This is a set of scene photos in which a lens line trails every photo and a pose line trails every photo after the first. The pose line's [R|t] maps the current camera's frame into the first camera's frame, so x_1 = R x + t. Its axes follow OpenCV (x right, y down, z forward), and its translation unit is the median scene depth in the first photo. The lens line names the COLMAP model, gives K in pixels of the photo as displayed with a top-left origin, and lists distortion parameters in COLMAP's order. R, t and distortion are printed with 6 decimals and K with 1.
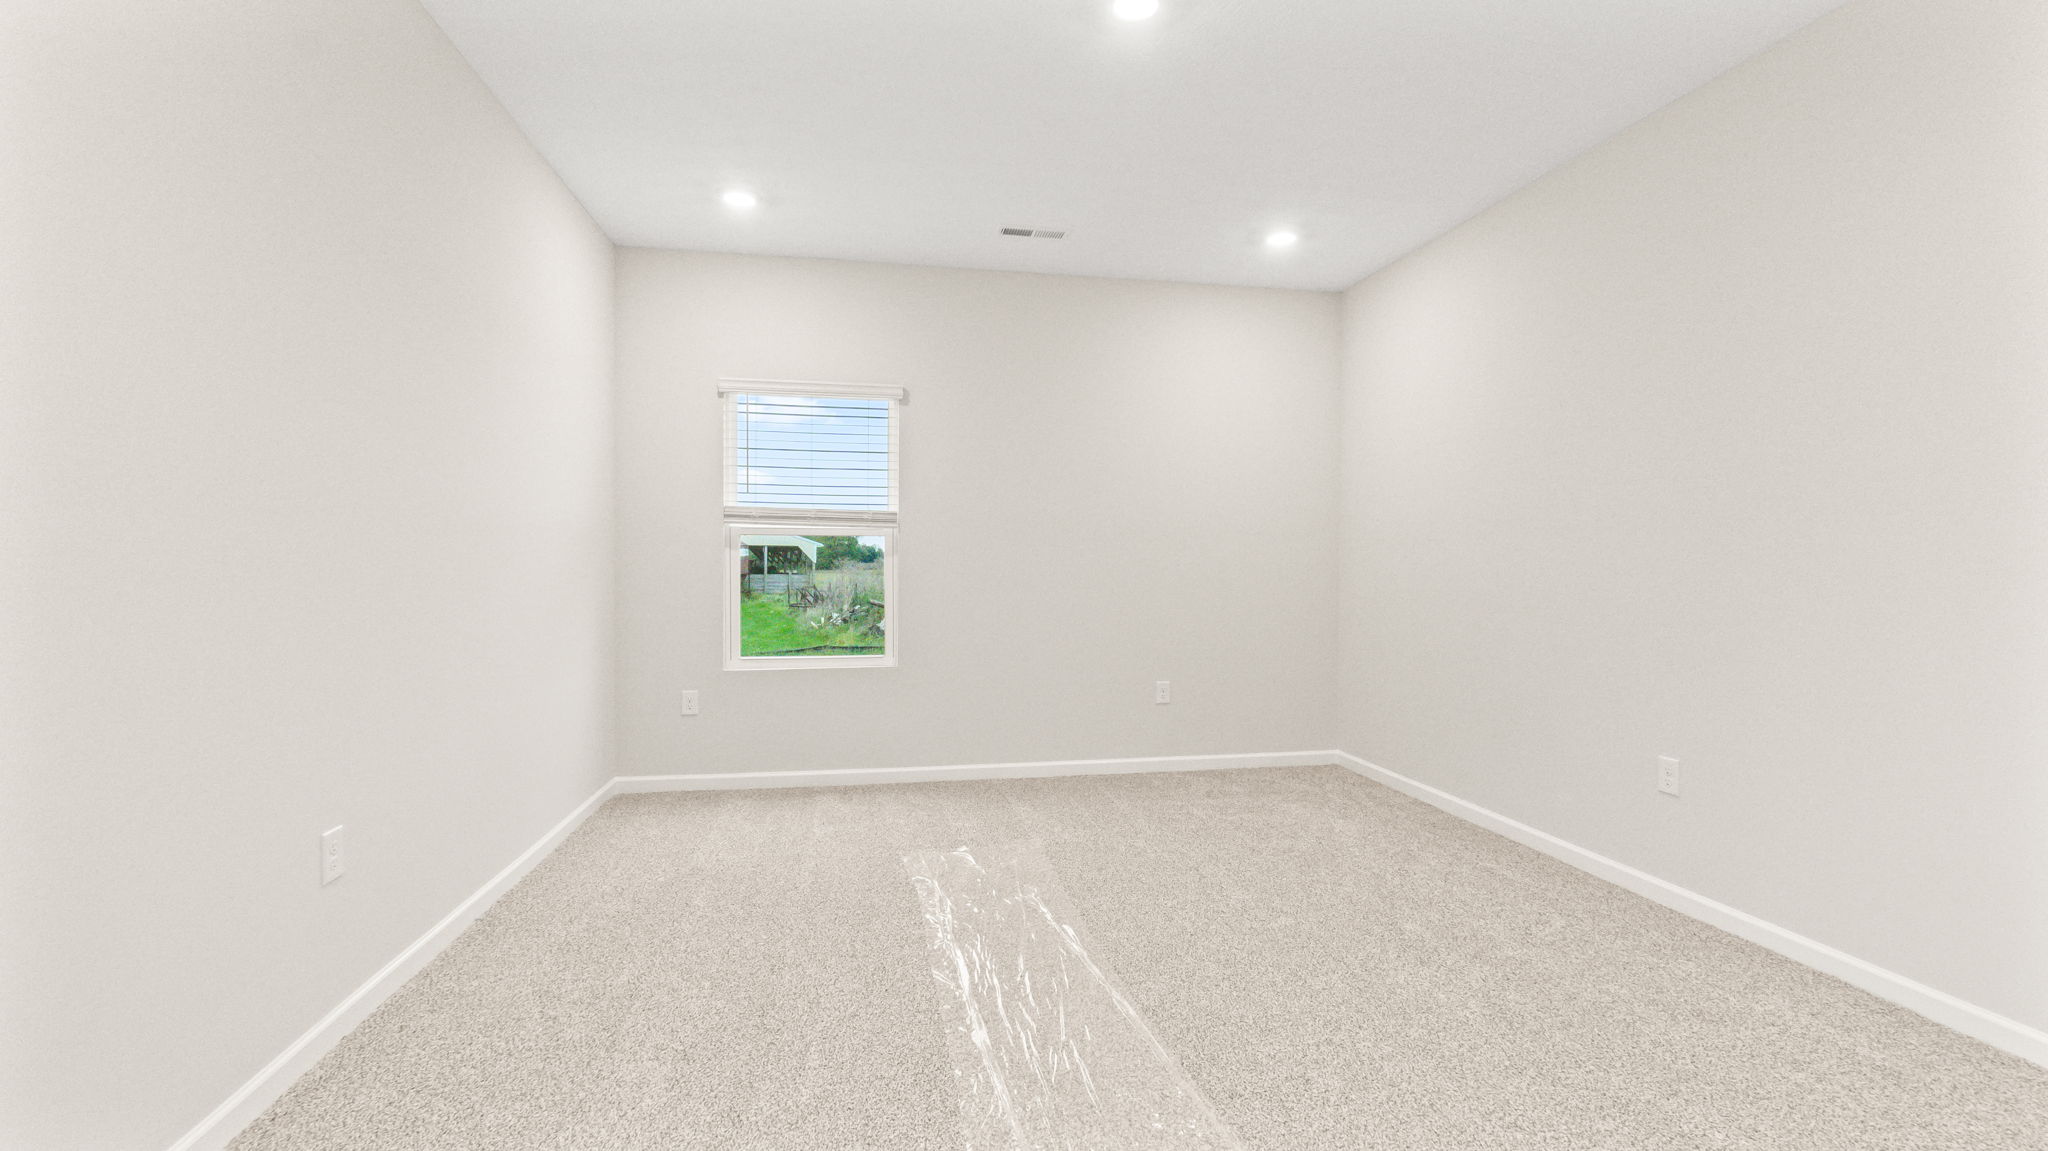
lens RADIAL K [[885.1, 0, 1027.9], [0, 885.1, 569.3], [0, 0, 1]] dist [-0.016137, -0.000087]
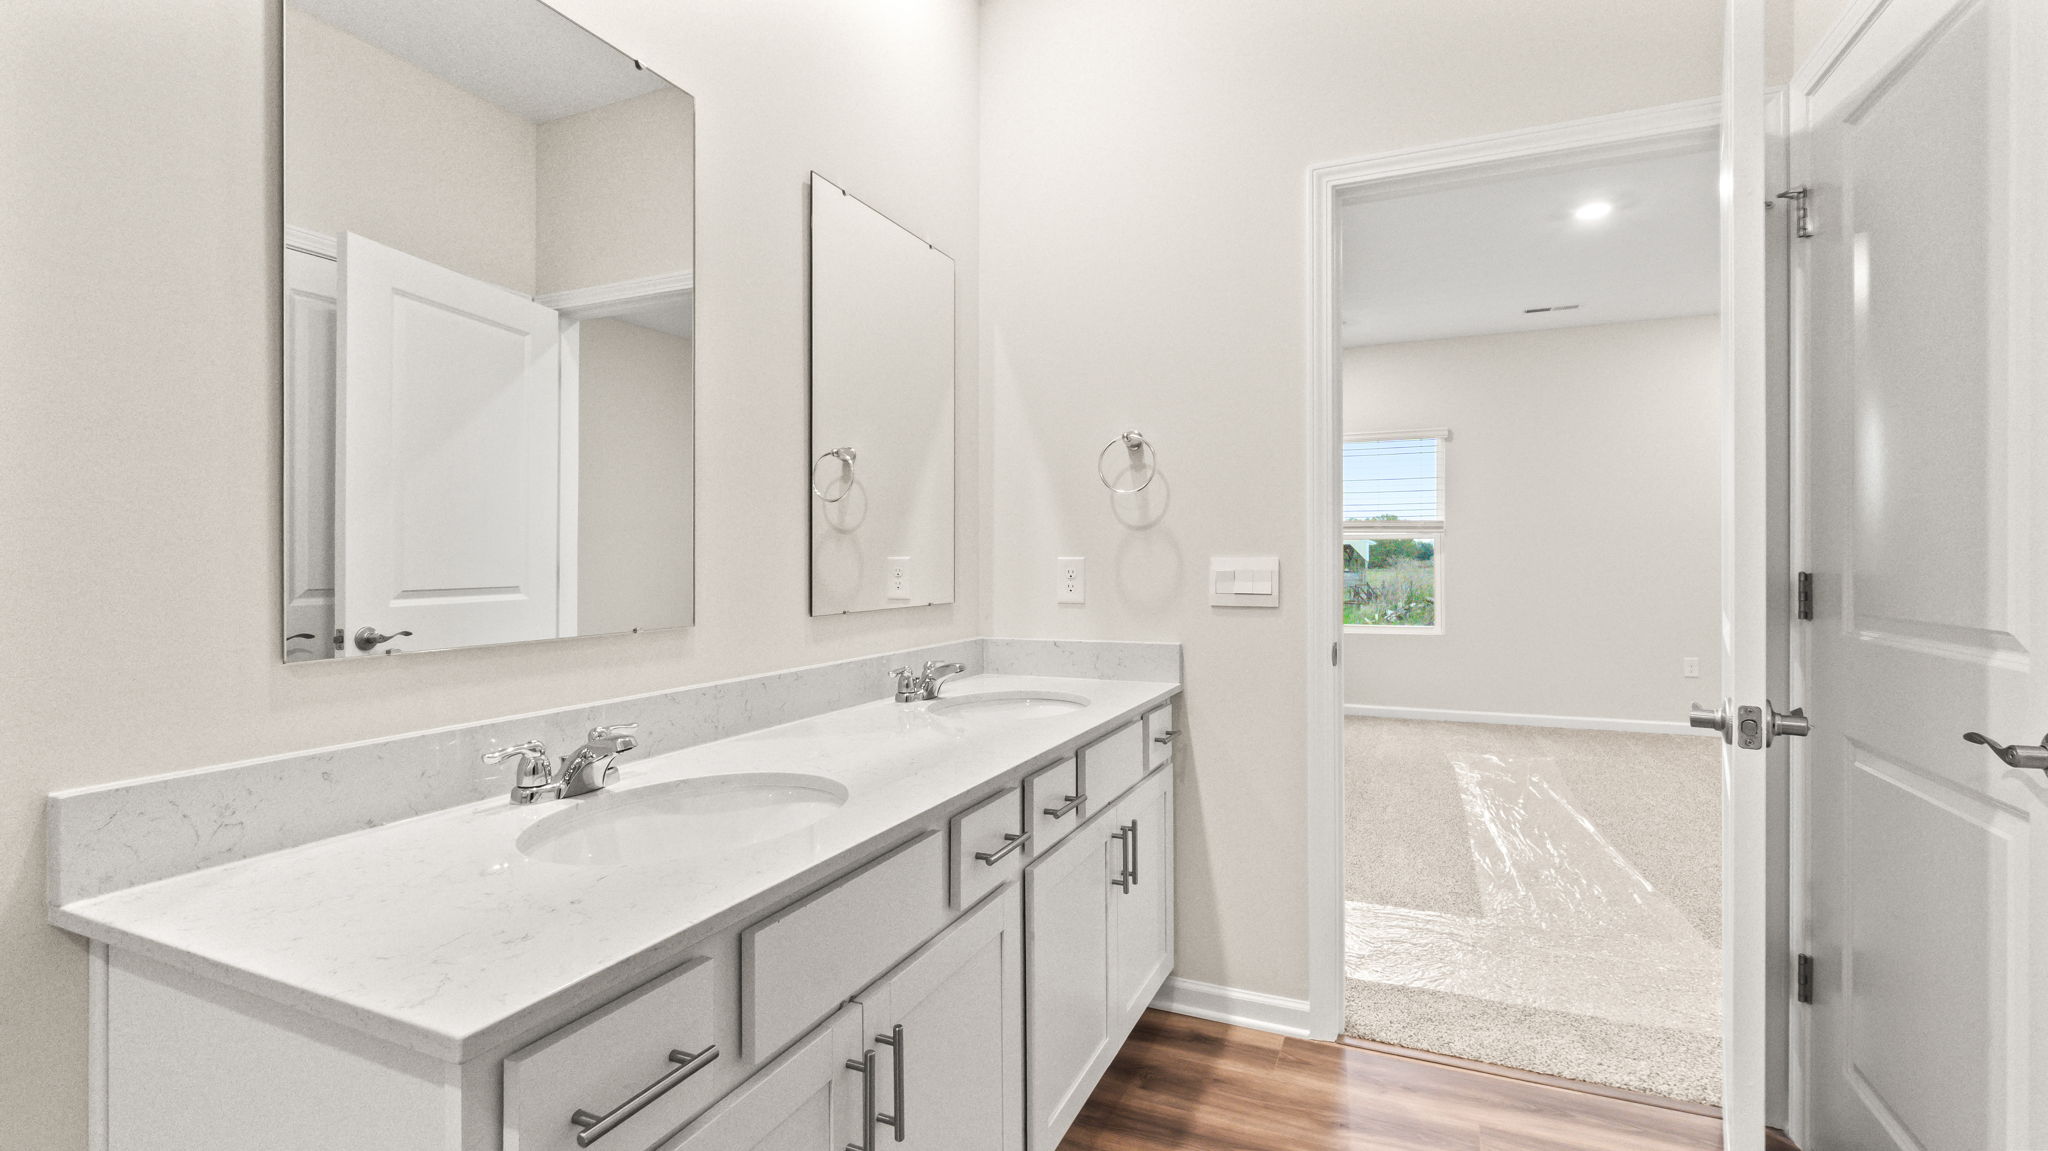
lens RADIAL K [[885.1, 0, 1027.9], [0, 885.1, 569.3], [0, 0, 1]] dist [-0.016137, -0.000087]
pose [[0.824562, -0.005802, -0.565741, 0.090606], [0.006377, 0.999979, -0.000962, 0.005850], [0.565735, -0.002814, 0.824582, -0.473353]]
